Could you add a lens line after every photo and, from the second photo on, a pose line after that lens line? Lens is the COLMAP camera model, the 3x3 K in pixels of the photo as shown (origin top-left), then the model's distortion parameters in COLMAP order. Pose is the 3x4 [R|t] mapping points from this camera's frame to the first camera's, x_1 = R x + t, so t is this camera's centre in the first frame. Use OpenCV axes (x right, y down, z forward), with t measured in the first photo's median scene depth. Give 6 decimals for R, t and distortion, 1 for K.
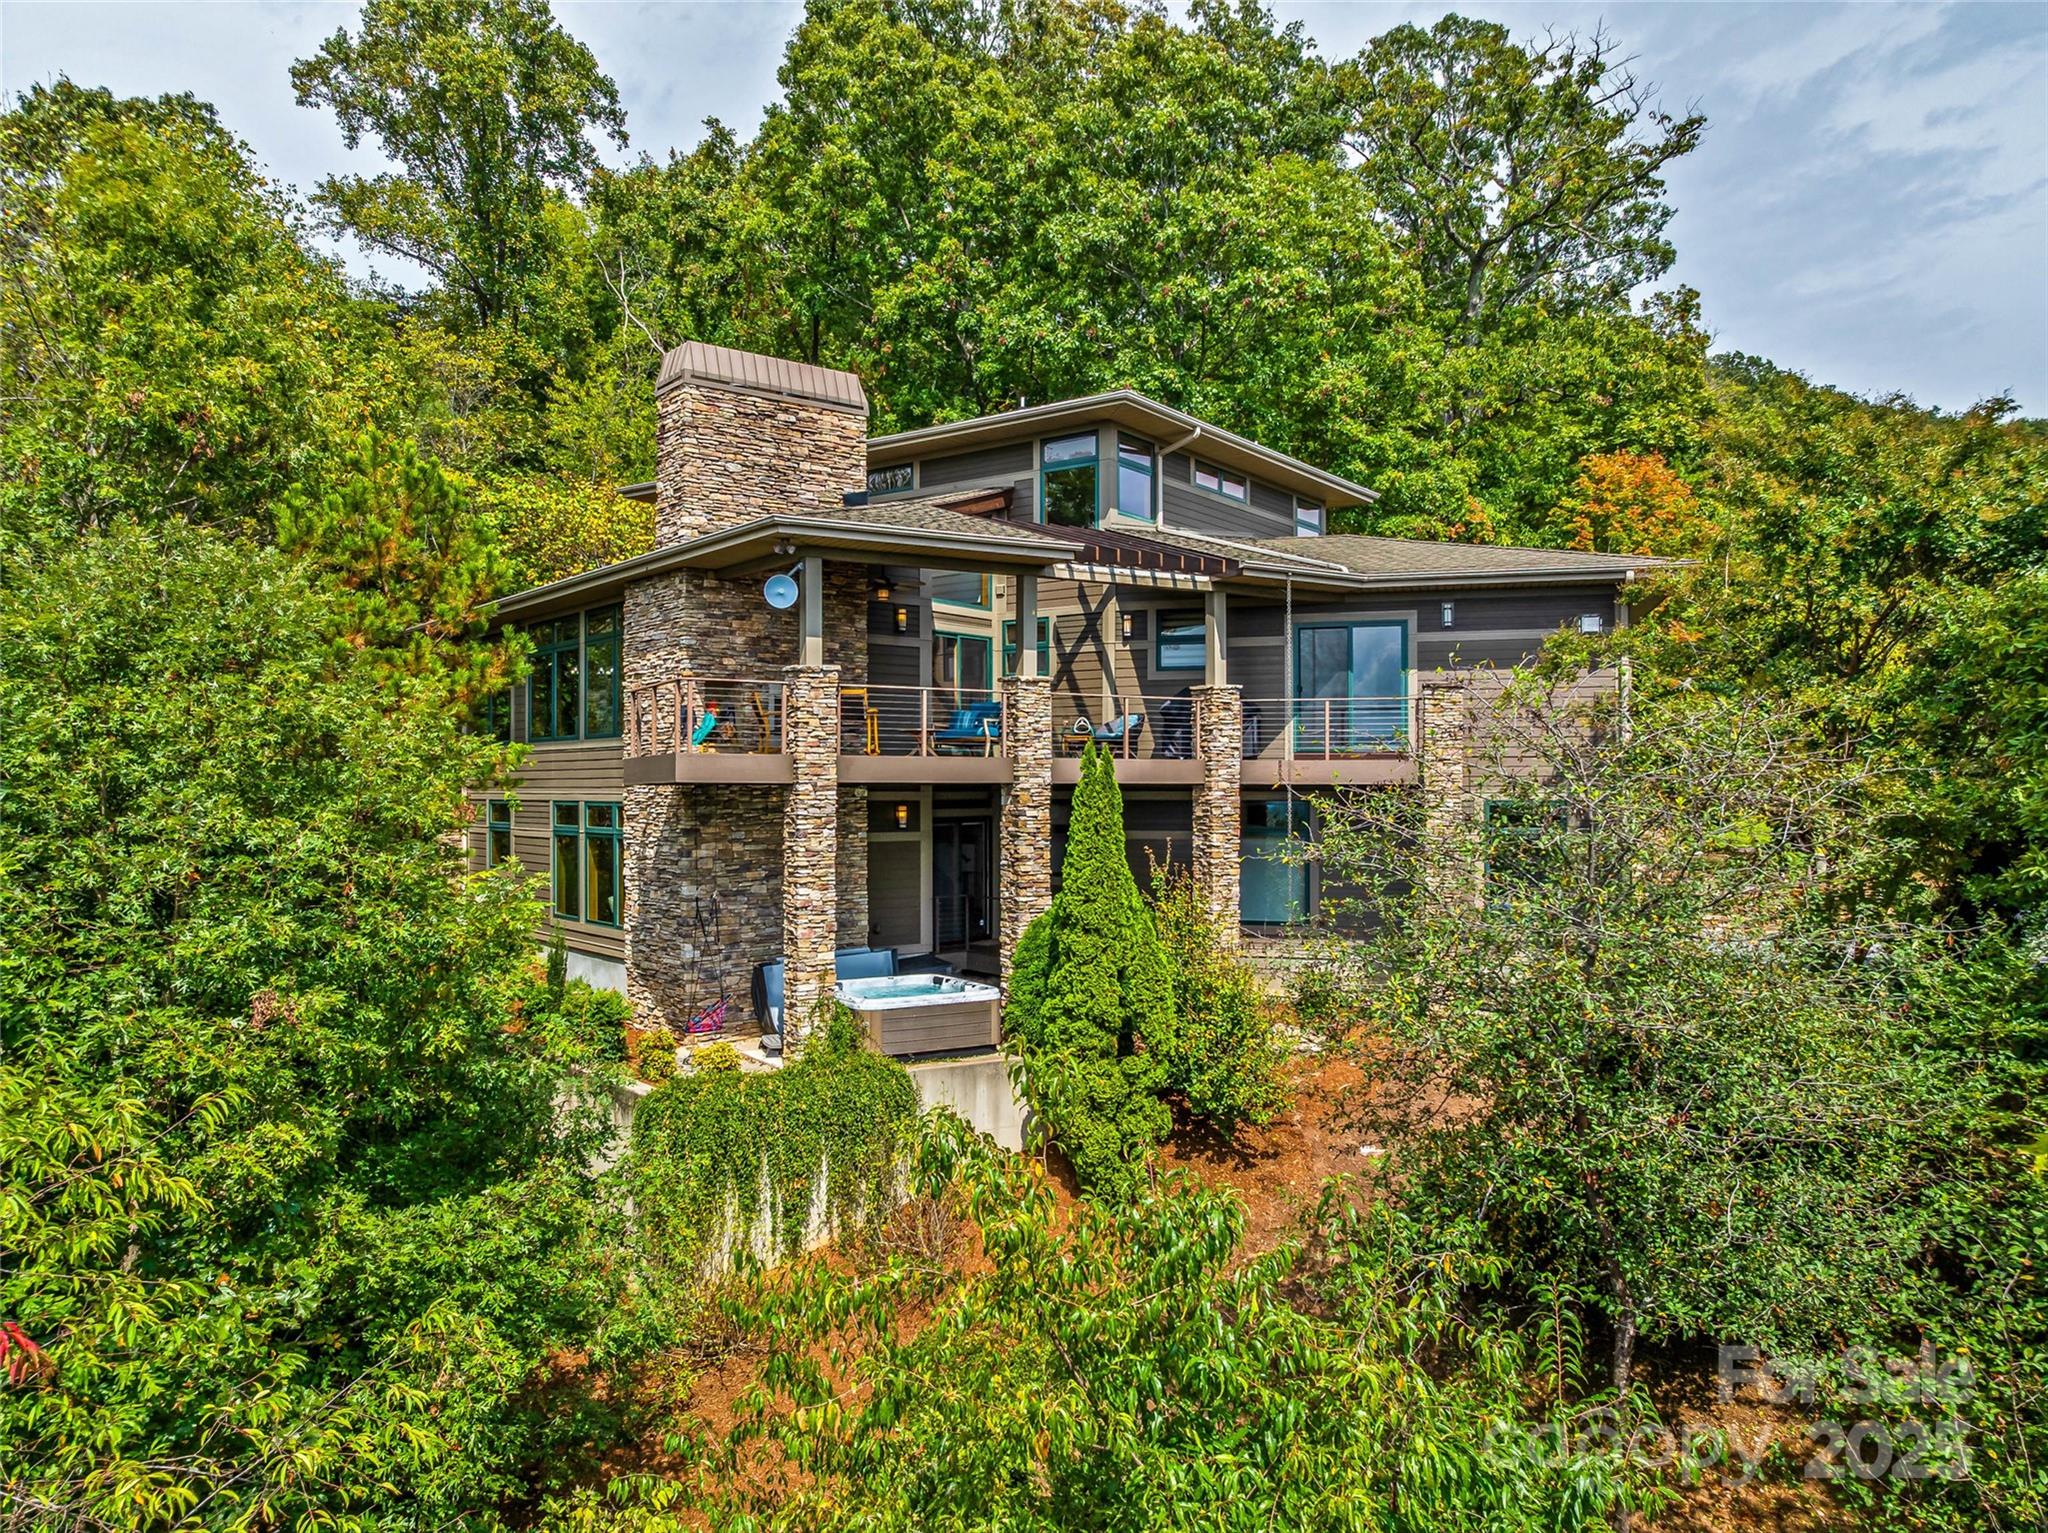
lens RADIAL K [[1446.2, 0, 1033.3], [0, 1446.2, 767.7], [0, 0, 1]] dist [-0.050367, 0.018887]
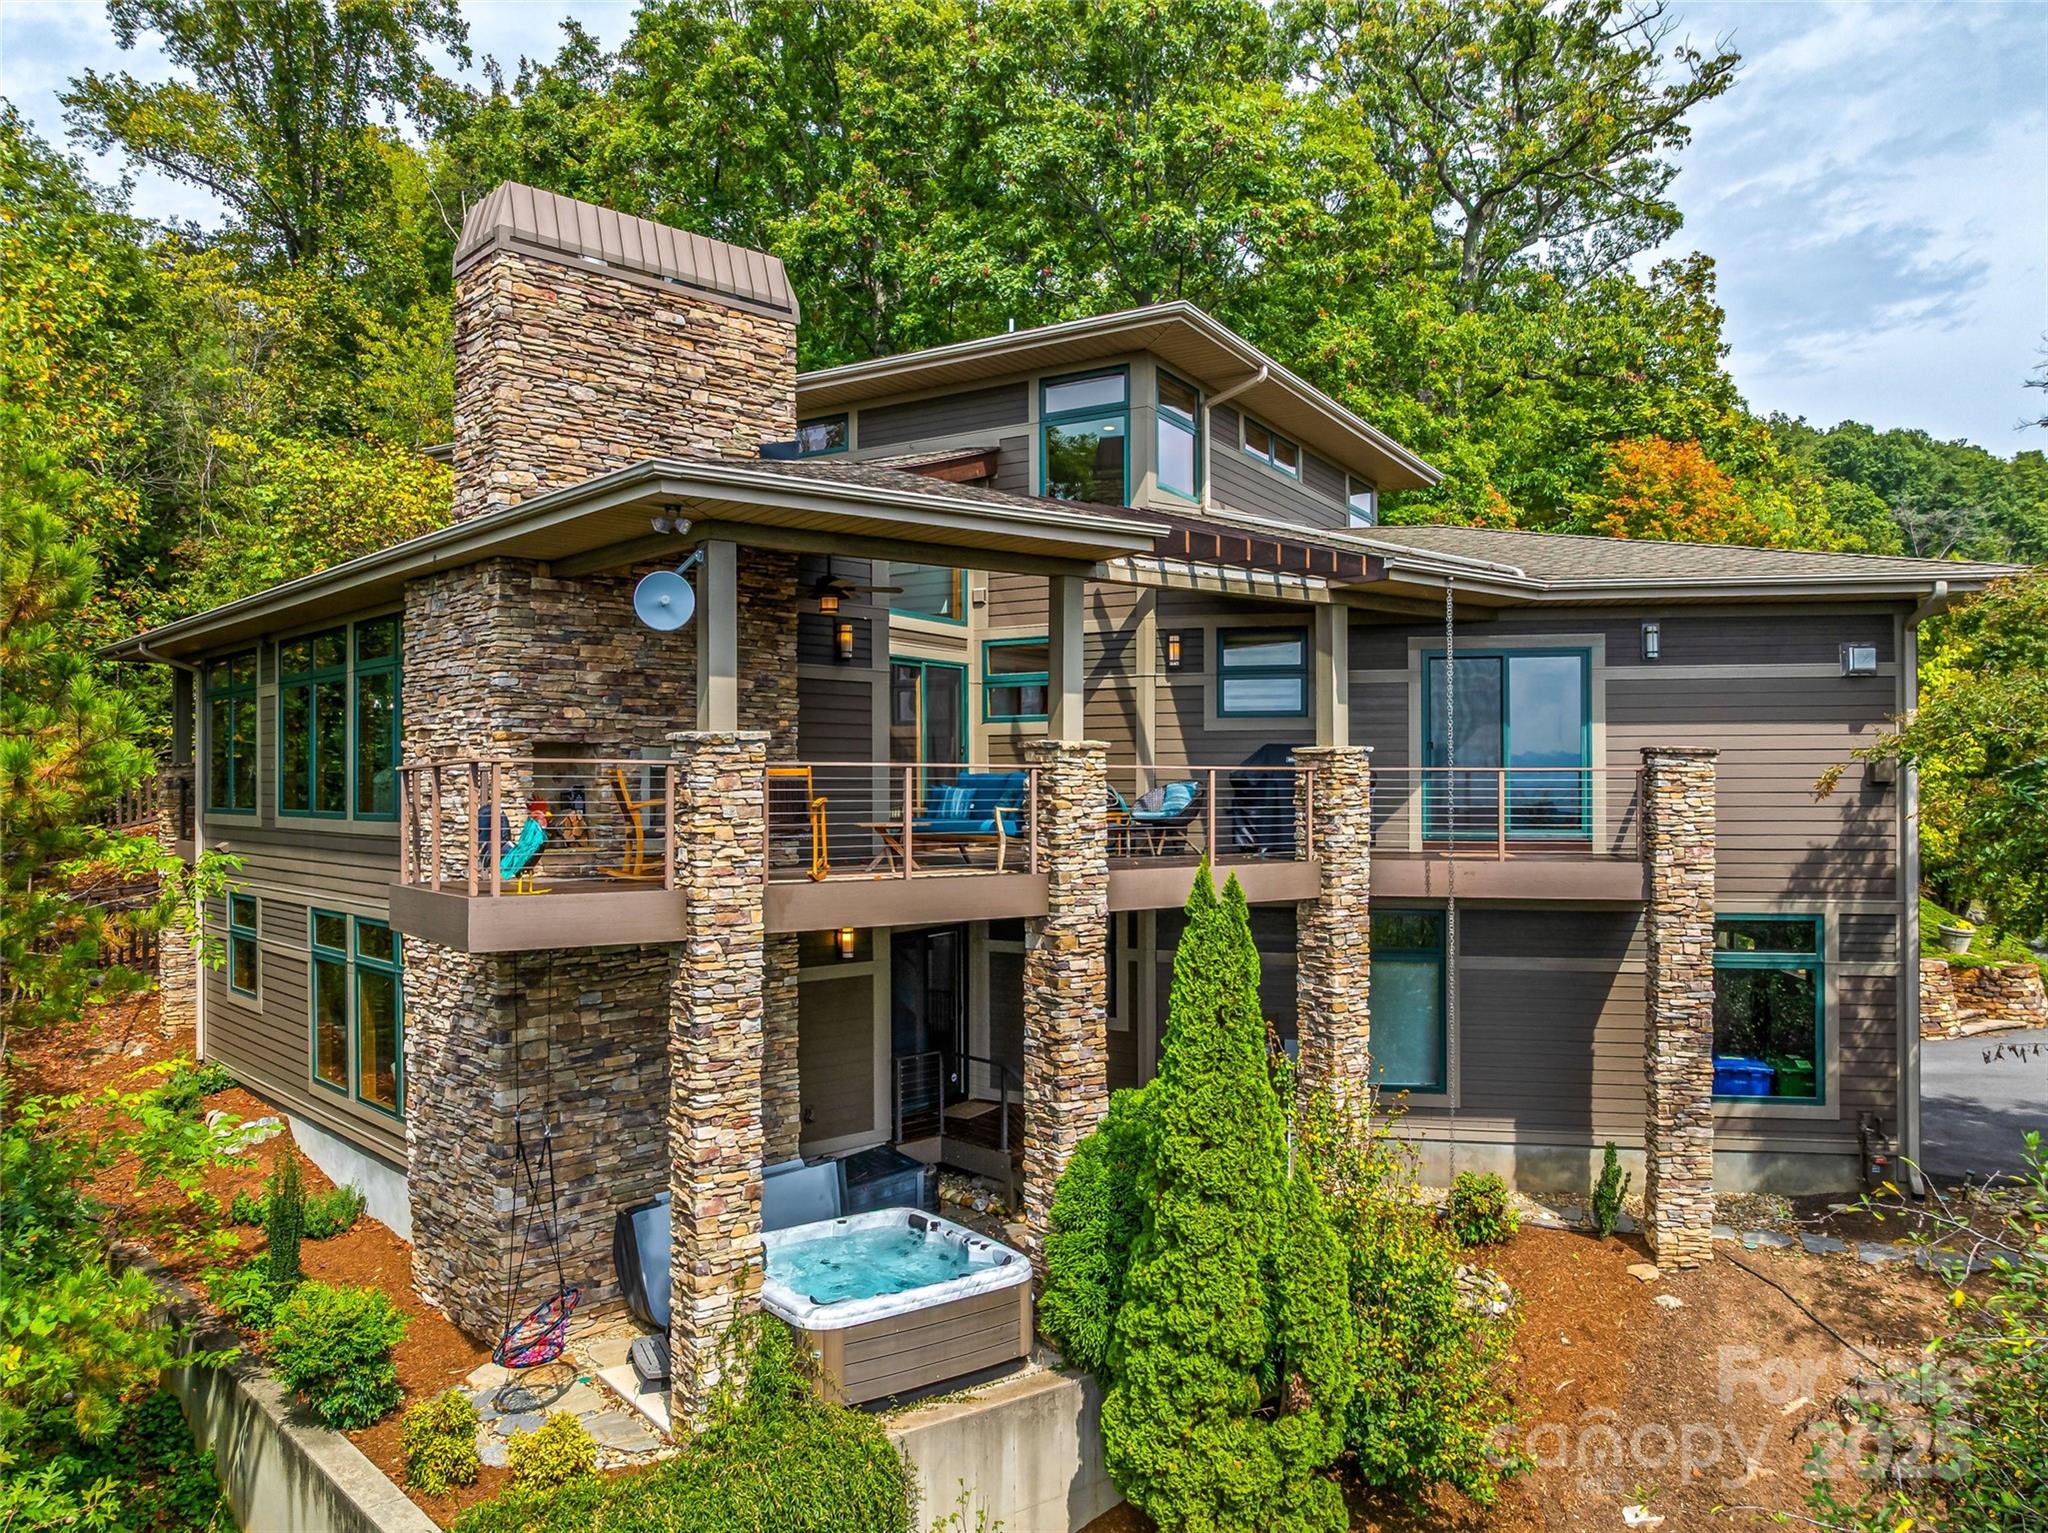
lens RADIAL K [[1446.2, 0, 1021.1], [0, 1446.2, 769.8], [0, 0, 1]] dist [-0.050367, 0.018887]
pose [[0.996814, 0.000451, 0.079758, -0.062166], [-0.000626, 0.999997, 0.002175, -0.044028], [-0.079757, -0.002219, 0.996812, 0.328979]]
